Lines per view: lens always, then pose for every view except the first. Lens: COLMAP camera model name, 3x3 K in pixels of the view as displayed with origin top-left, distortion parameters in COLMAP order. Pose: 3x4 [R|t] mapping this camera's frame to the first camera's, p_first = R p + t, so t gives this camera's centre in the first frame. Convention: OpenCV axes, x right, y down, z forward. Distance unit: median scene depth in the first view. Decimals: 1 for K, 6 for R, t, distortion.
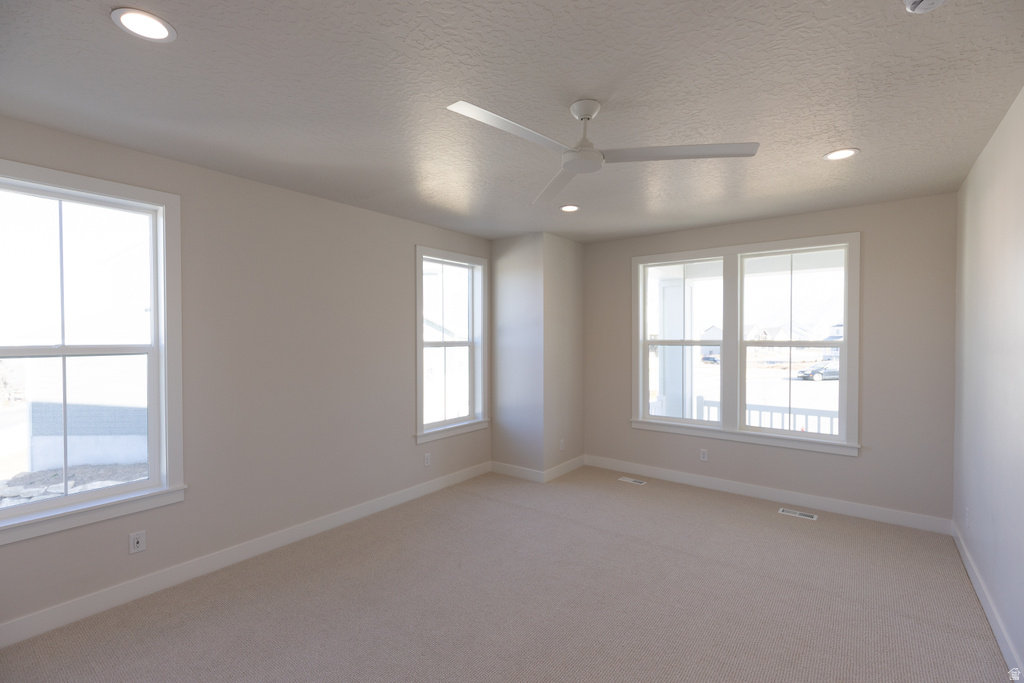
lens RADIAL K [[466.0, 0, 511.6], [0, 466.0, 342.4], [0, 0, 1]] dist [0.000410, -0.000457]
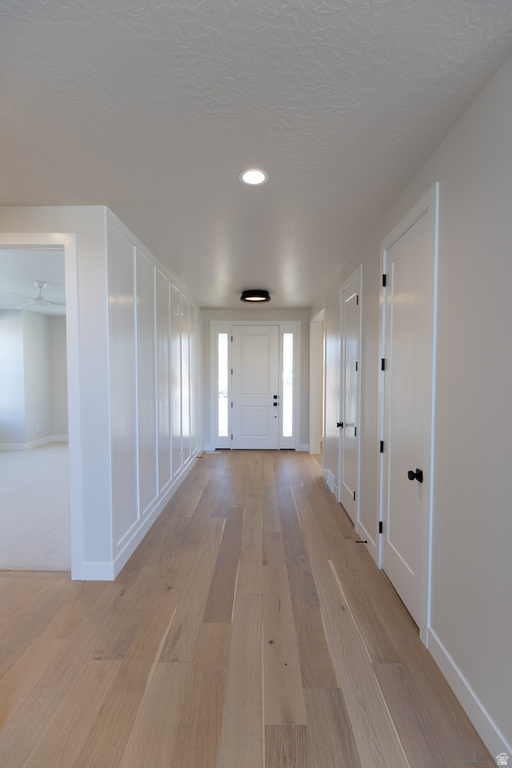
lens RADIAL K [[363.0, 0, 255.9], [0, 363.0, 385.7], [0, 0, 1]] dist [0.001451, 0.000159]
pose [[0.801328, -0.031158, 0.597413, -0.052633], [0.009902, 0.999197, 0.038831, 0.006120], [-0.598143, -0.025201, 0.800993, -0.663937]]
